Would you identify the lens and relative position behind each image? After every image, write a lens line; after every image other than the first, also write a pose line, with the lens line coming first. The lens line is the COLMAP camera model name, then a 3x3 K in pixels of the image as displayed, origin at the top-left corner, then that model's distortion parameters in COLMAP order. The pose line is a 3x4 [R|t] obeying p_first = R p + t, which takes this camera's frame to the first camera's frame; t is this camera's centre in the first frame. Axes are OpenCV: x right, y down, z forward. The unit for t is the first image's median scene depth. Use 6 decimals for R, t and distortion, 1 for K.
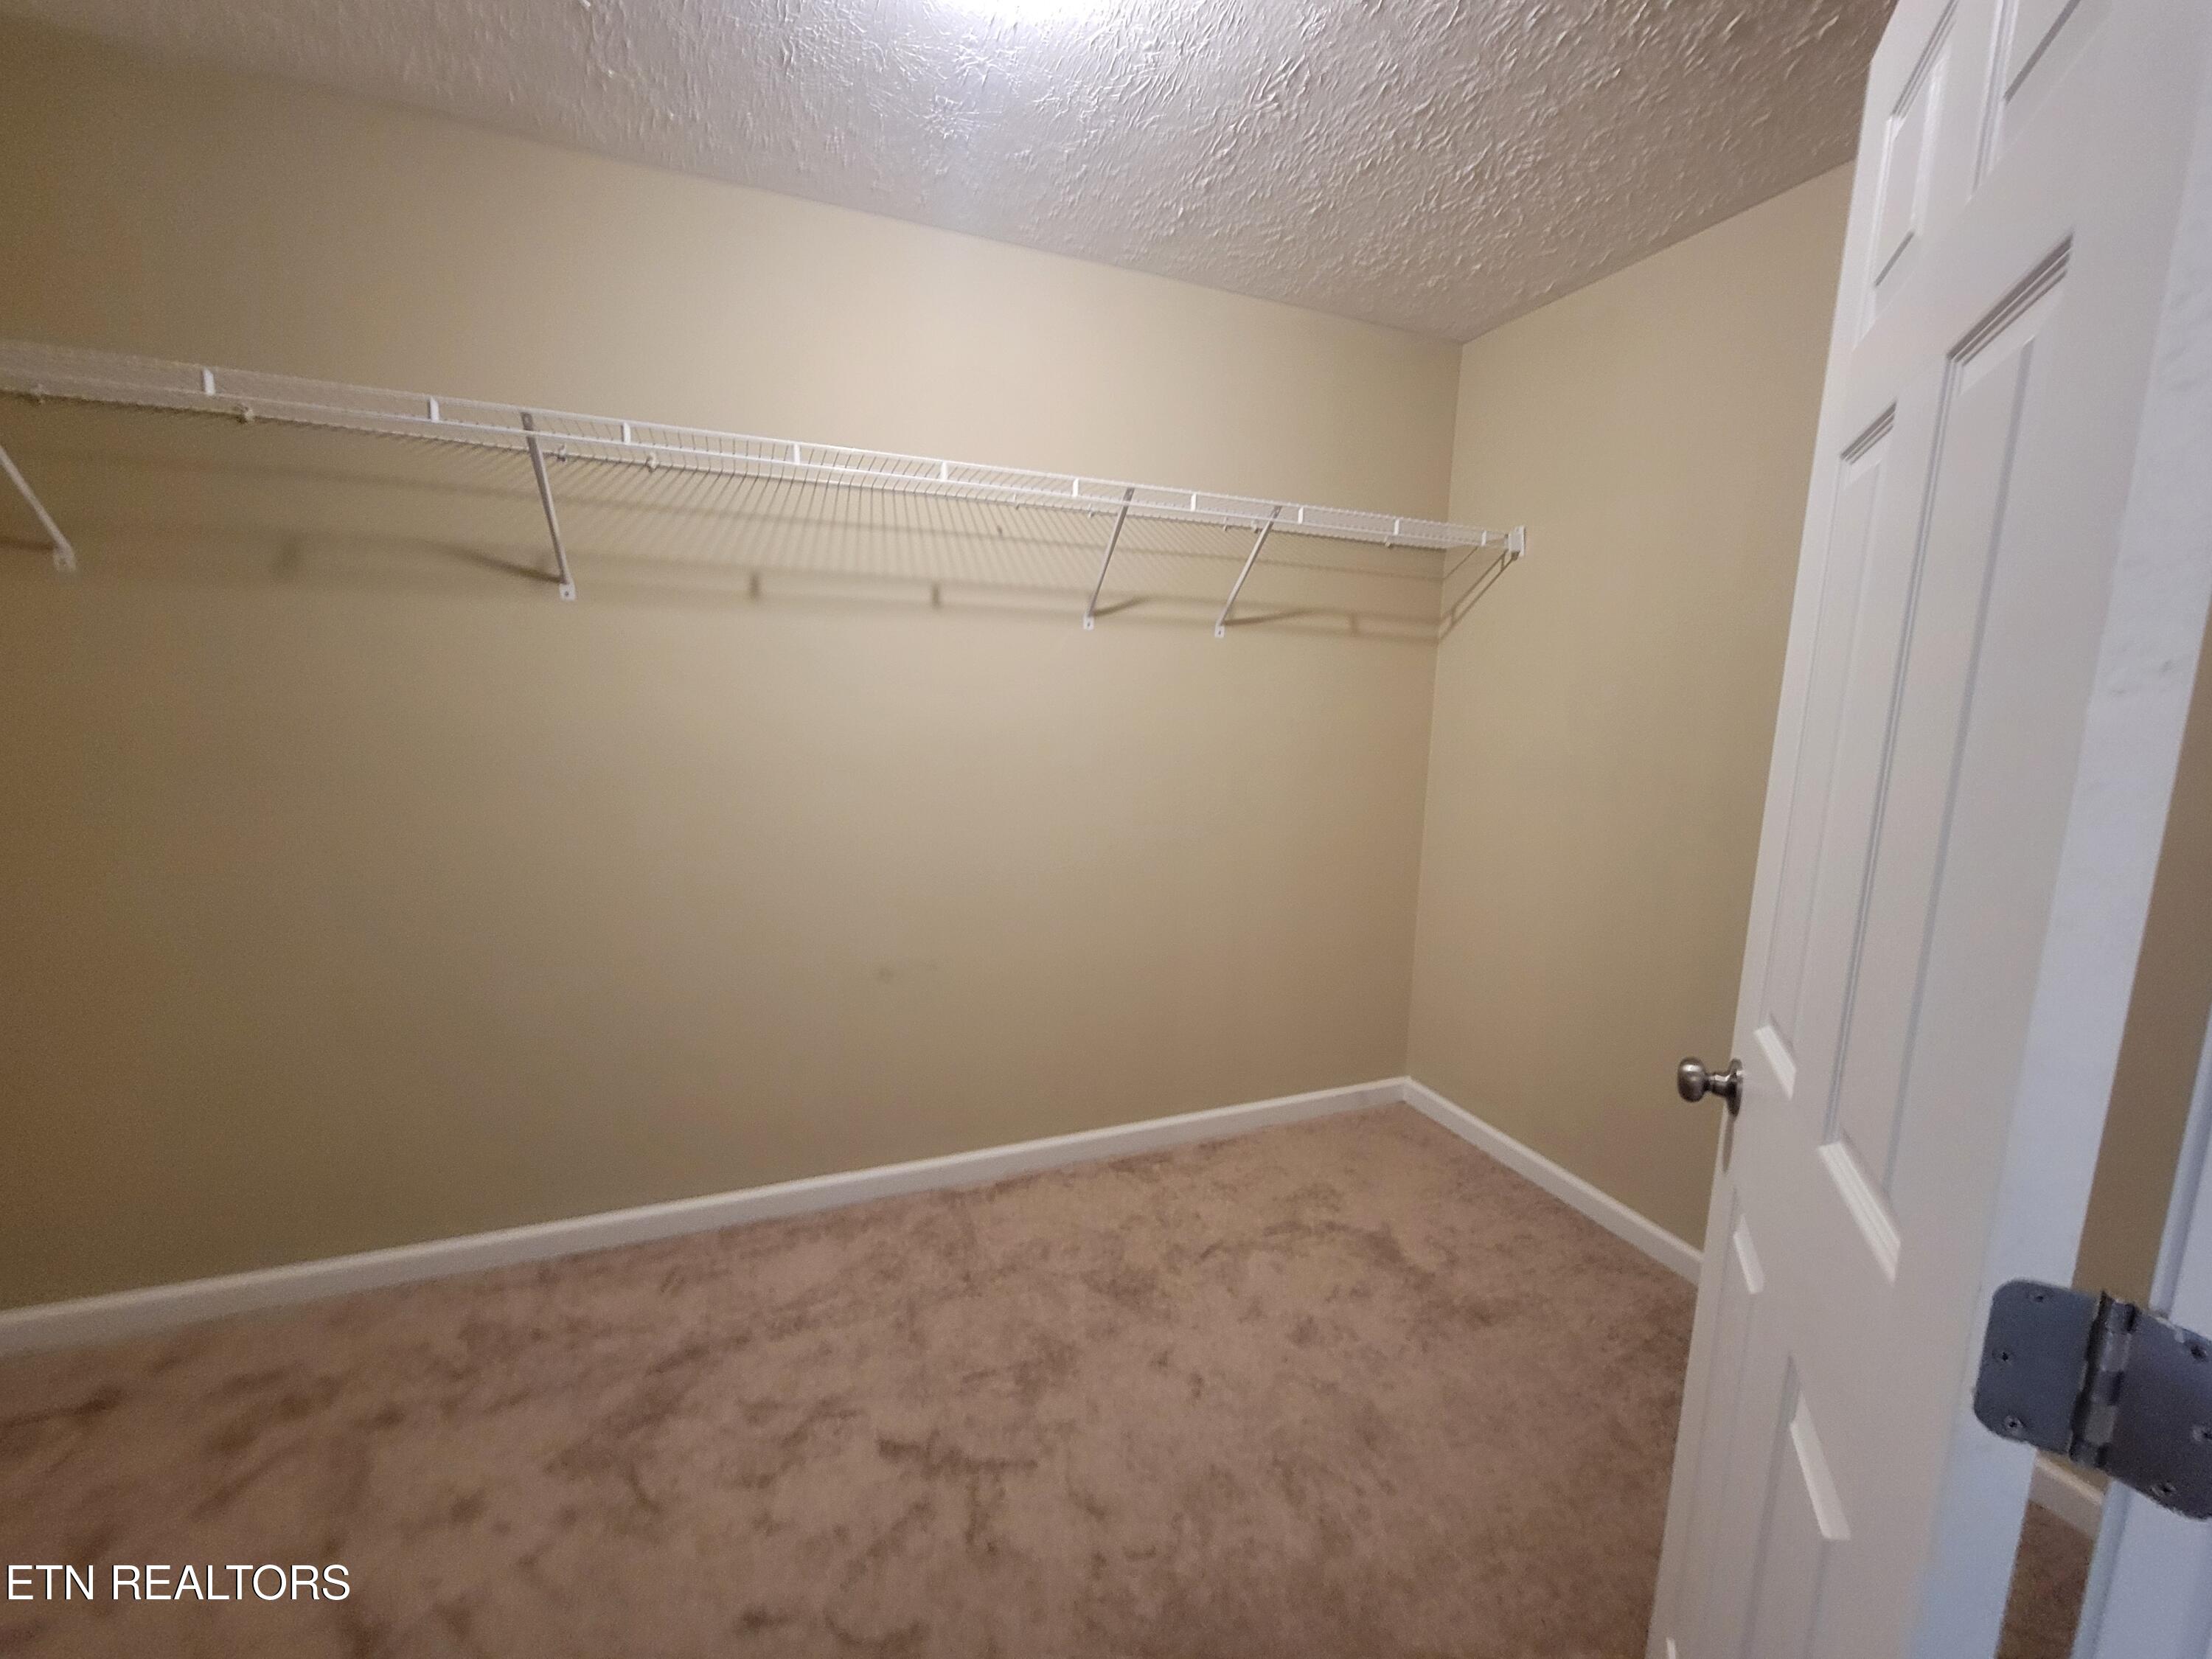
lens RADIAL K [[898.4, 0, 1106.0], [0, 898.4, 829.5], [0, 0, 1]] dist [0.000503, 0.000279]
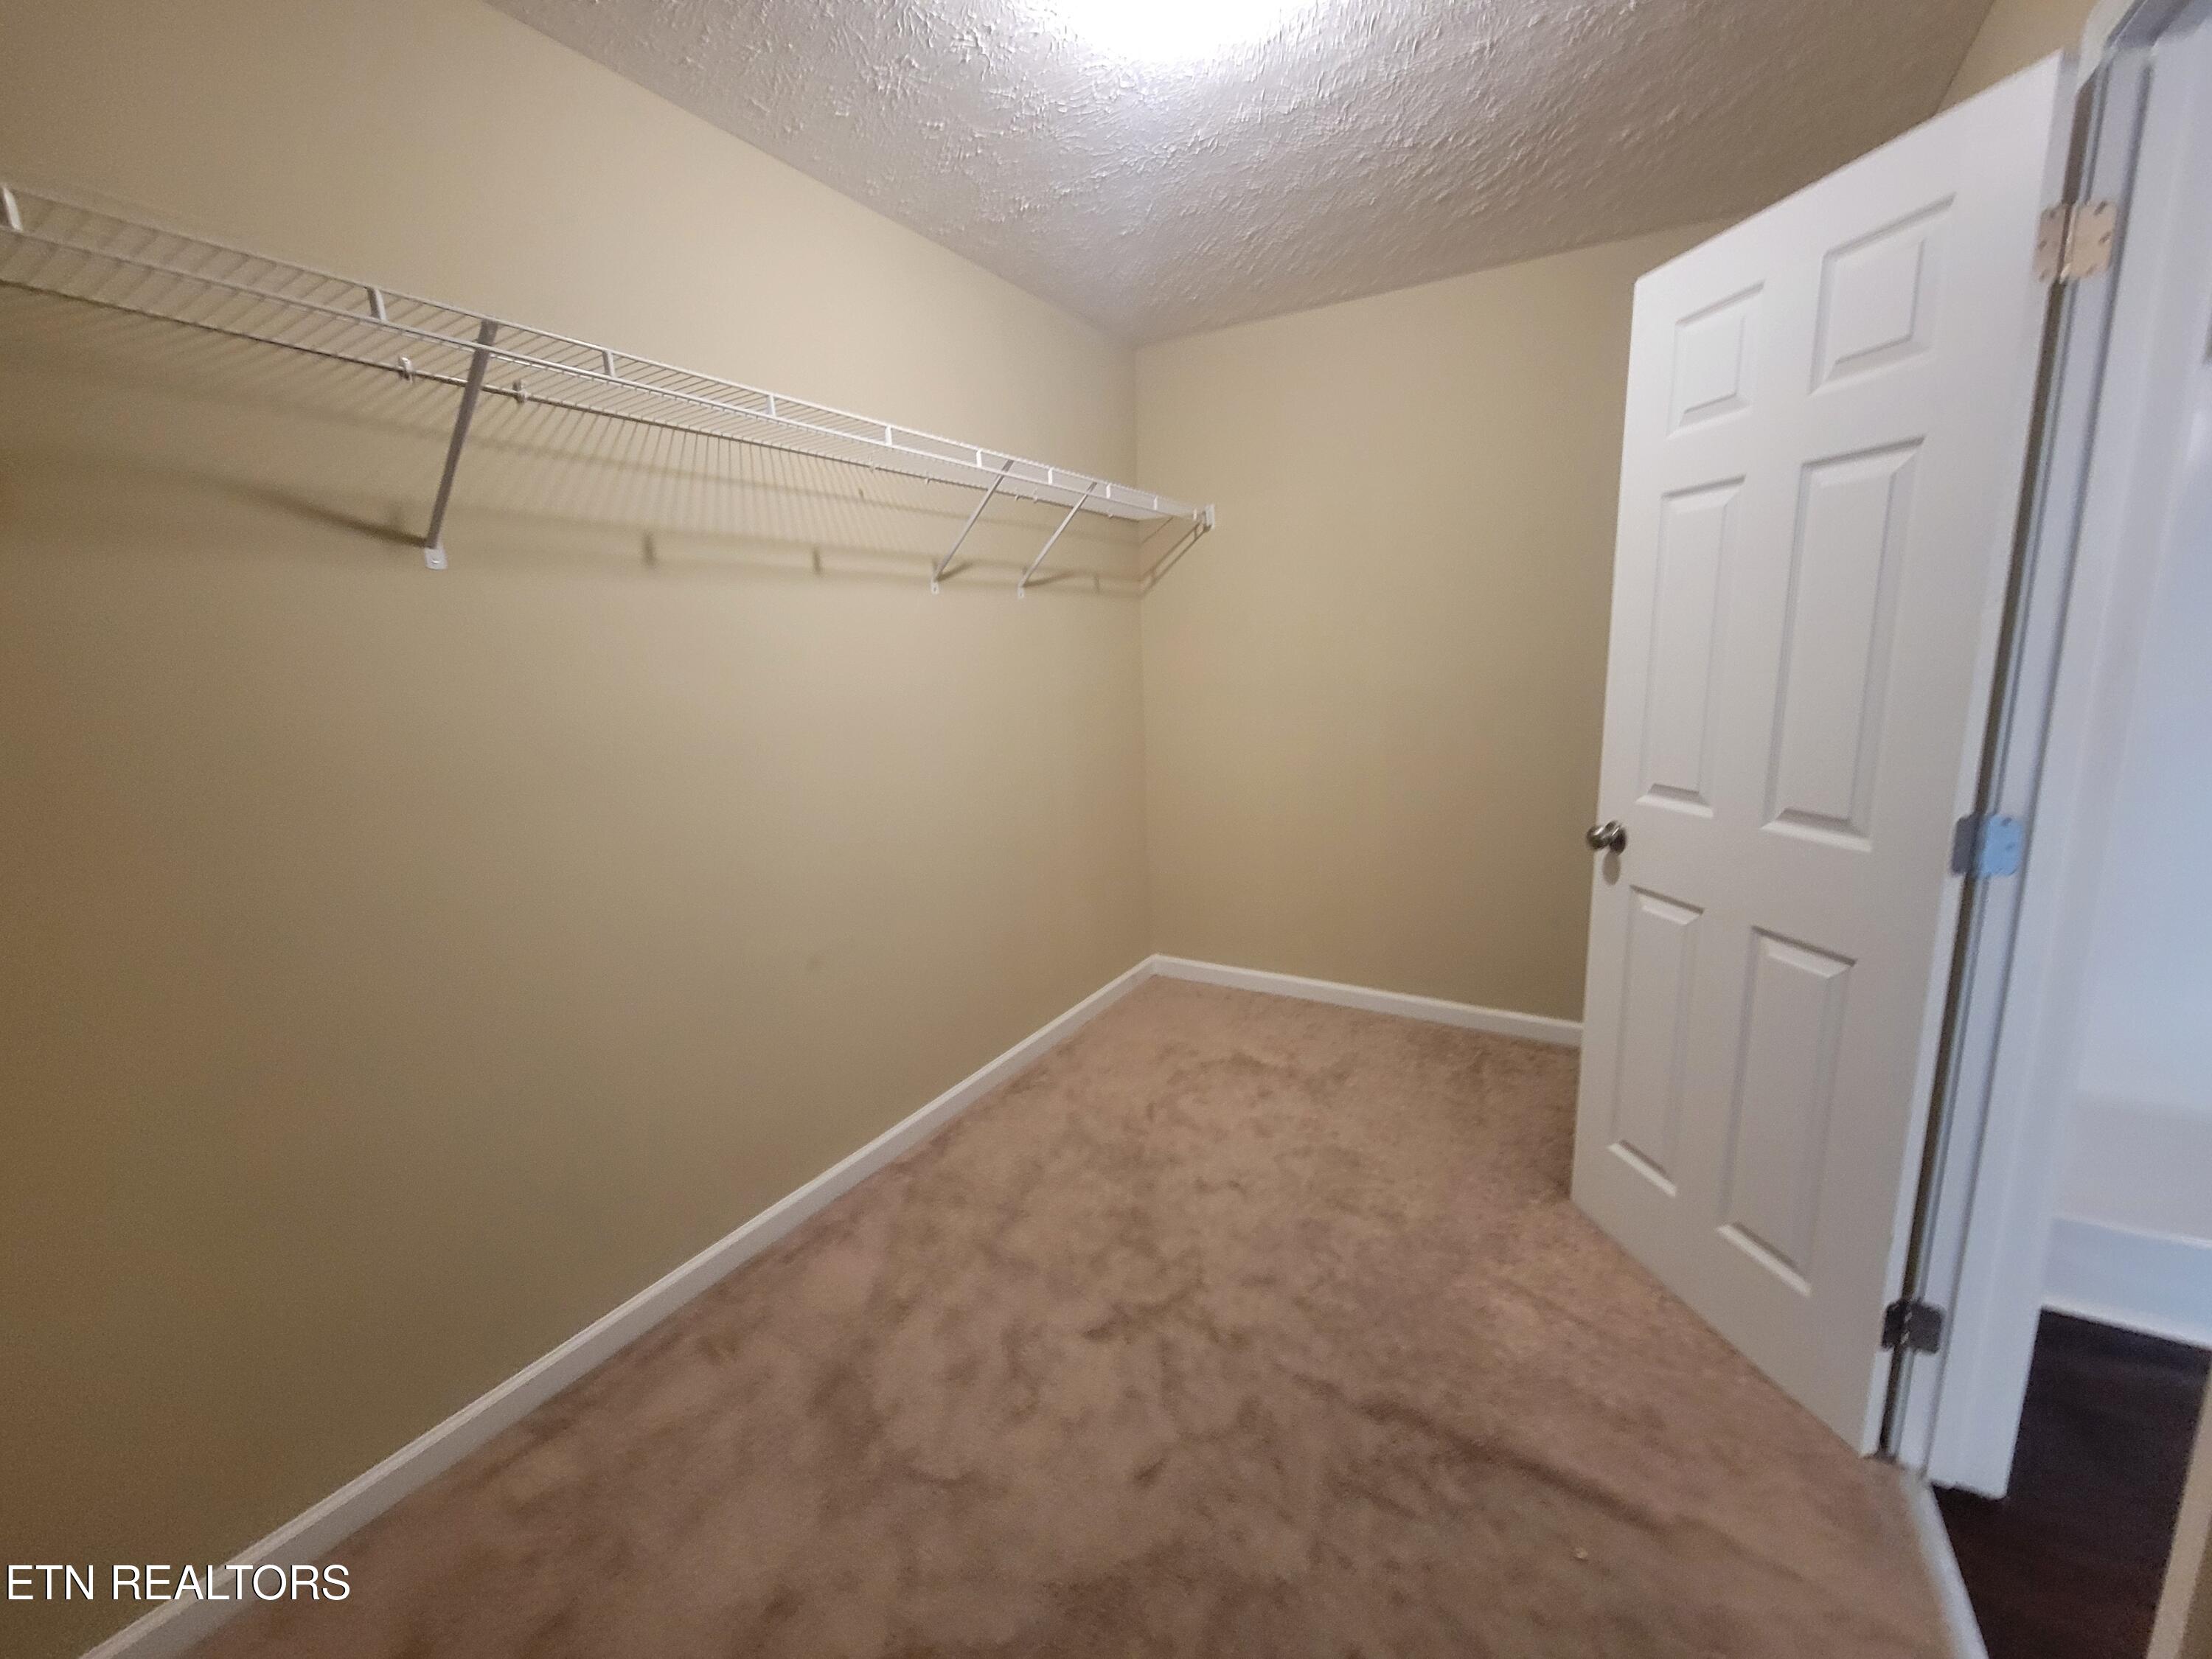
lens RADIAL K [[902.5, 0, 1095.3], [0, 902.5, 833.7], [0, 0, 1]] dist [0.004003, 0.000172]
pose [[0.798925, -0.175272, 0.575325, -0.593250], [0.148506, 0.984463, 0.093693, -0.023131], [-0.582808, 0.010586, 0.812541, 0.057745]]
